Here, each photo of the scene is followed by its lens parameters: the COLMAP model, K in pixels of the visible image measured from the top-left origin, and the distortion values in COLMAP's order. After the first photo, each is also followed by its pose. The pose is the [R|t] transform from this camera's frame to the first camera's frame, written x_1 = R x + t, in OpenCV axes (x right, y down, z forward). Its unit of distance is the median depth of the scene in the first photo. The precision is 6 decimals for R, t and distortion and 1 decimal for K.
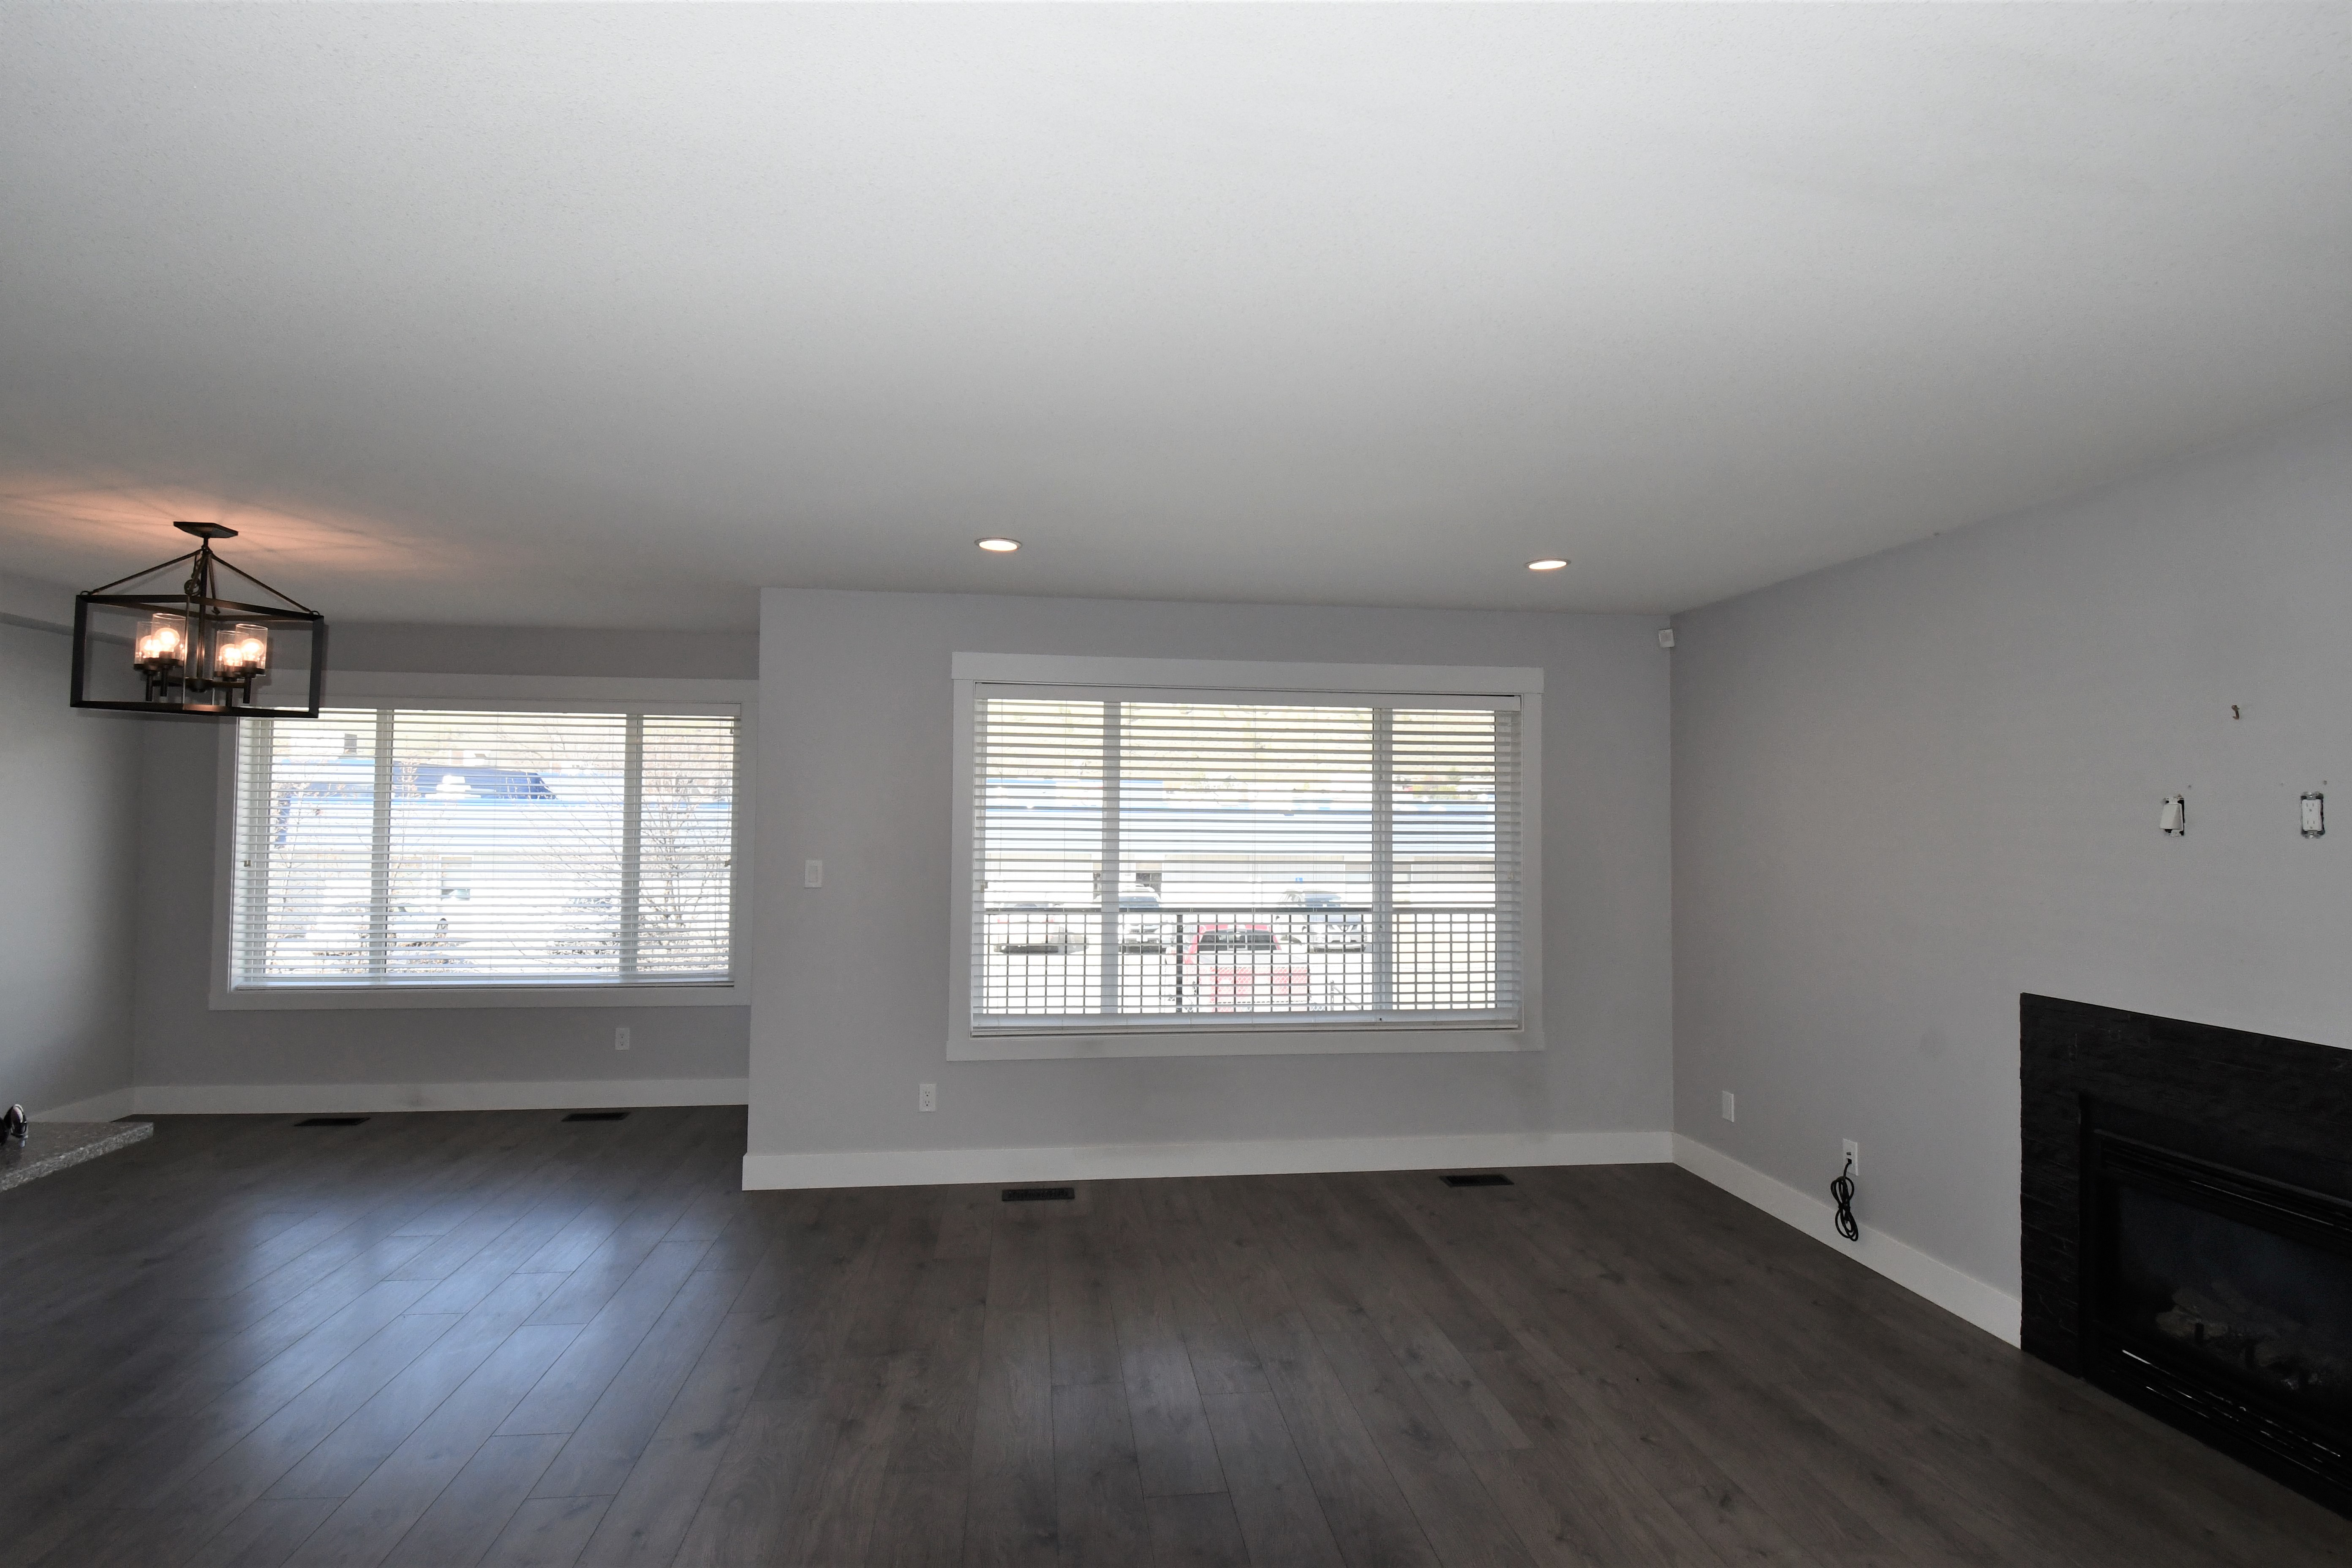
lens RADIAL K [[1126.4, 0, 1176.0], [0, 1126.4, 784.0], [0, 0, 1]] dist [0.000340, -0.018811]
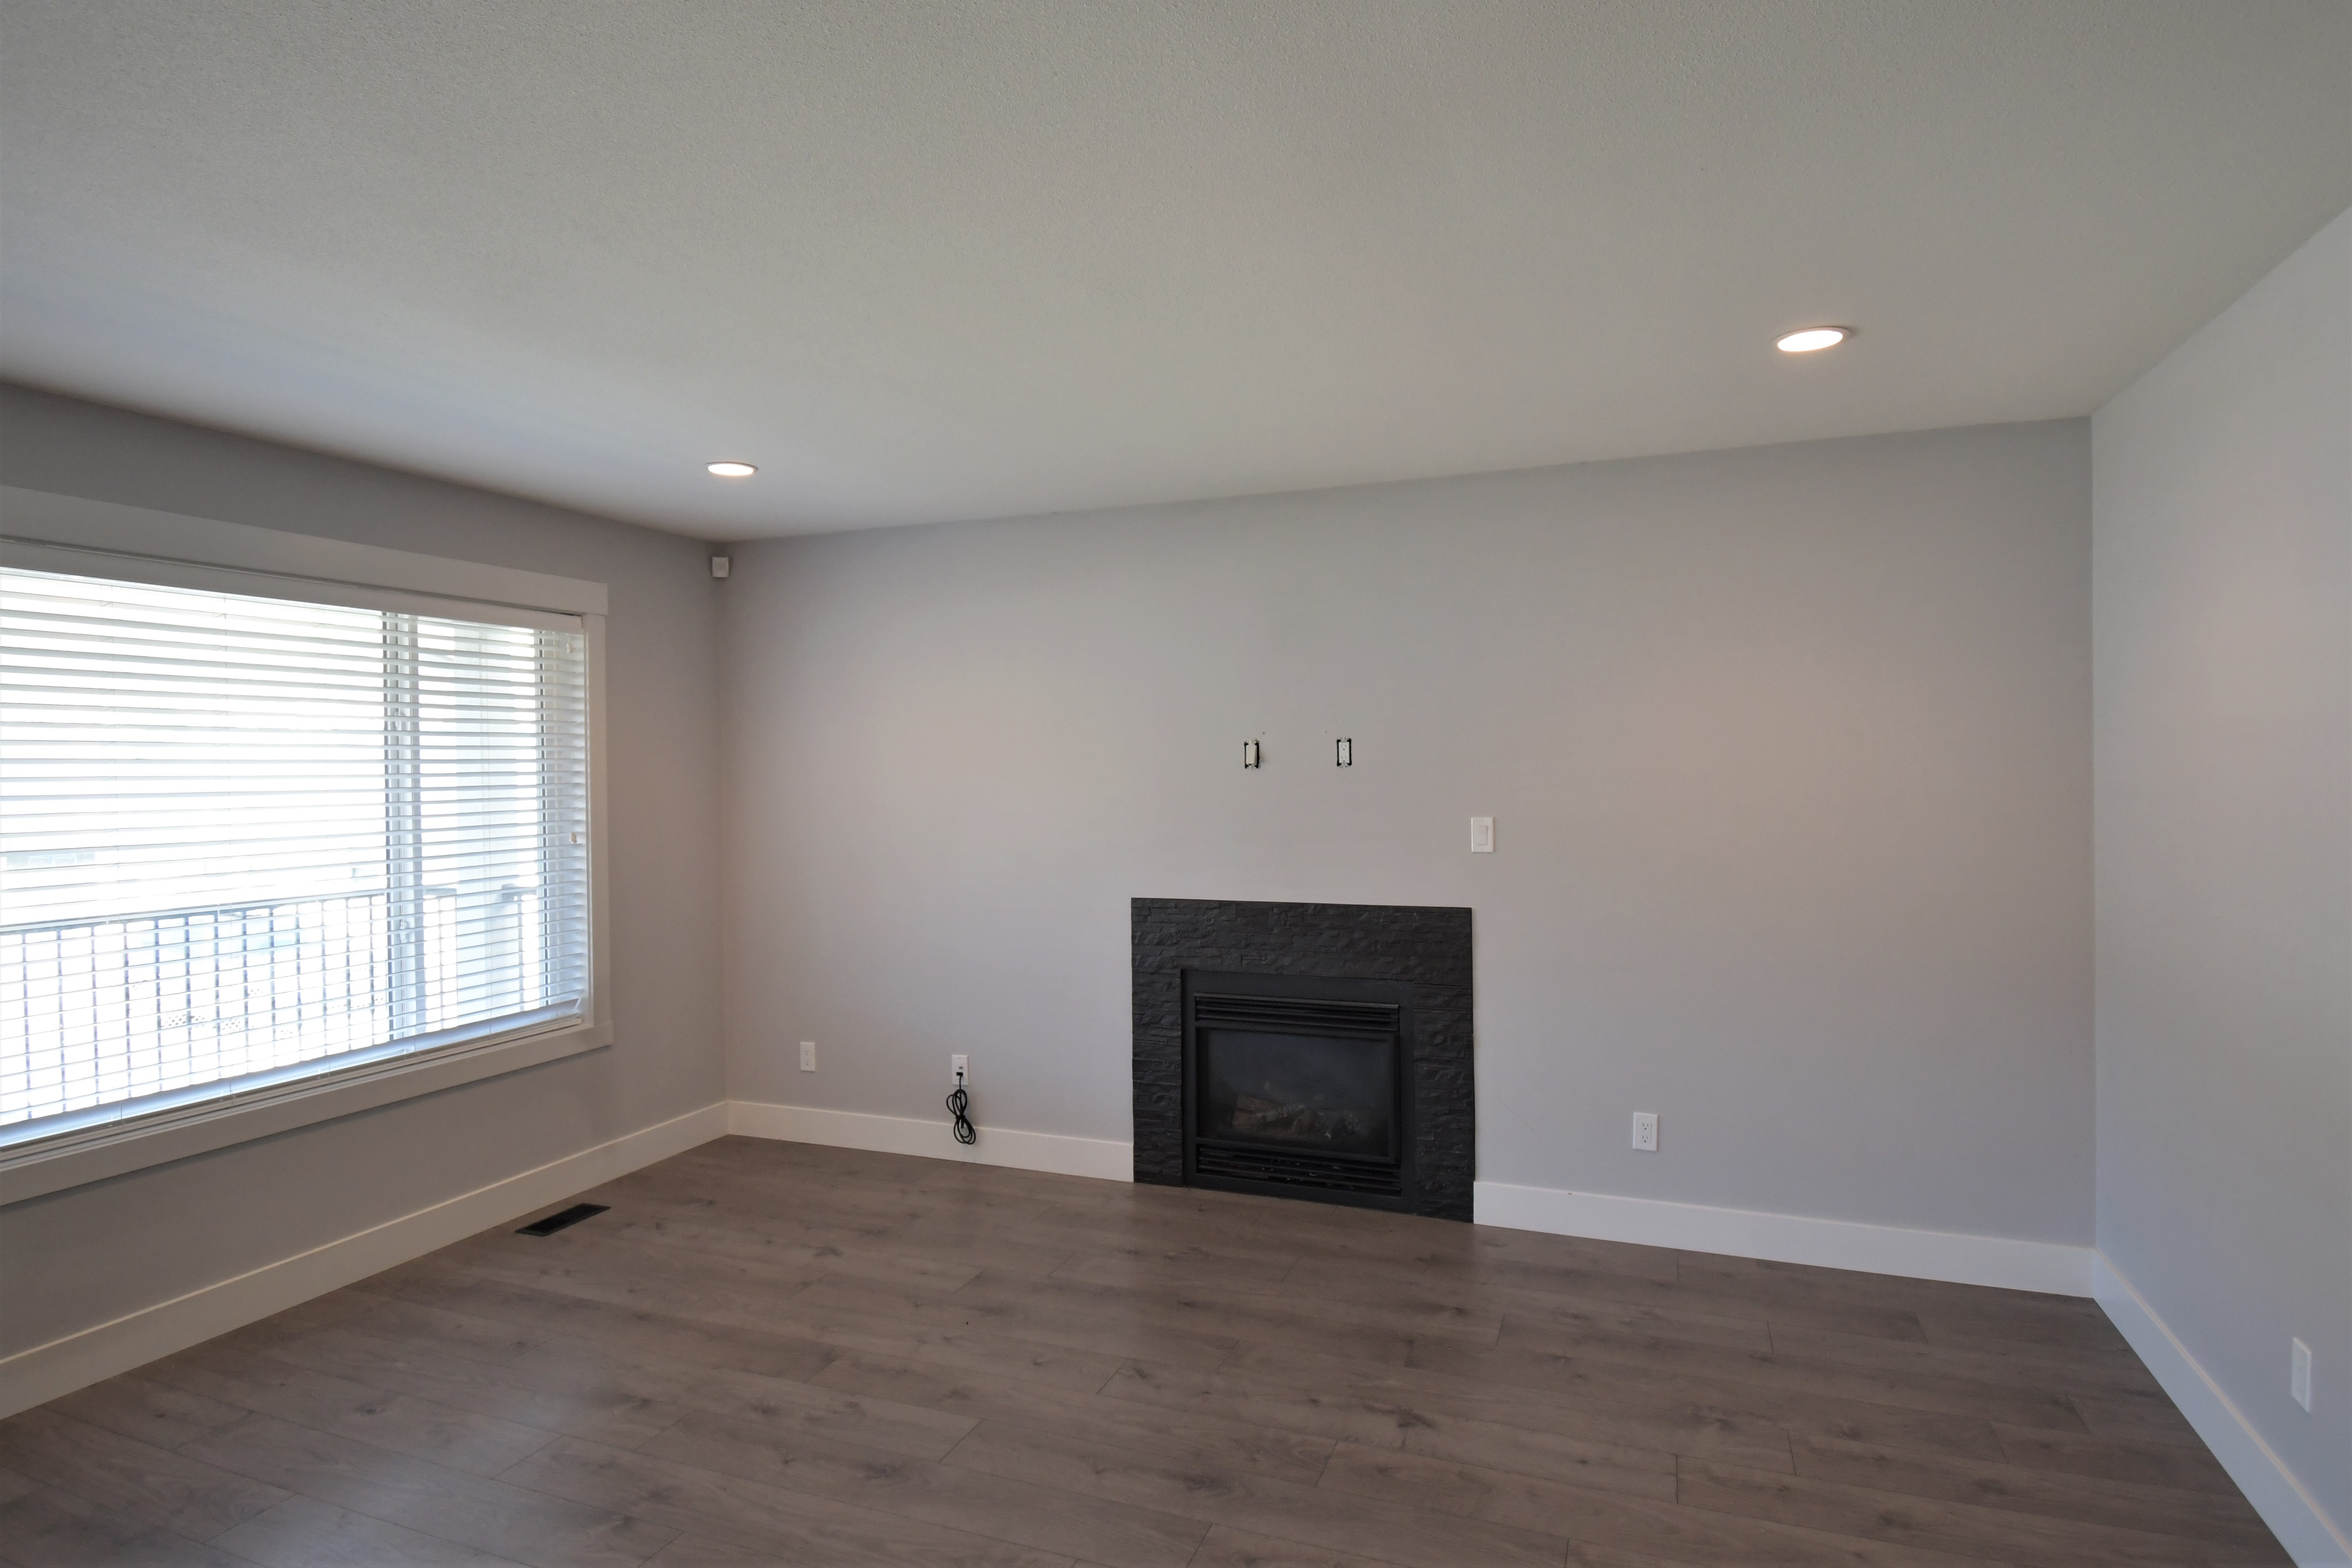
lens RADIAL K [[1231.6, 0, 1176.0], [0, 1231.6, 784.0], [0, 0, 1]] dist [-0.015218, -0.001408]
pose [[0.468254, -0.025729, 0.883219, -0.403517], [-0.012081, 0.999296, 0.035516, 0.009952], [-0.883511, -0.027301, 0.467613, 0.301494]]
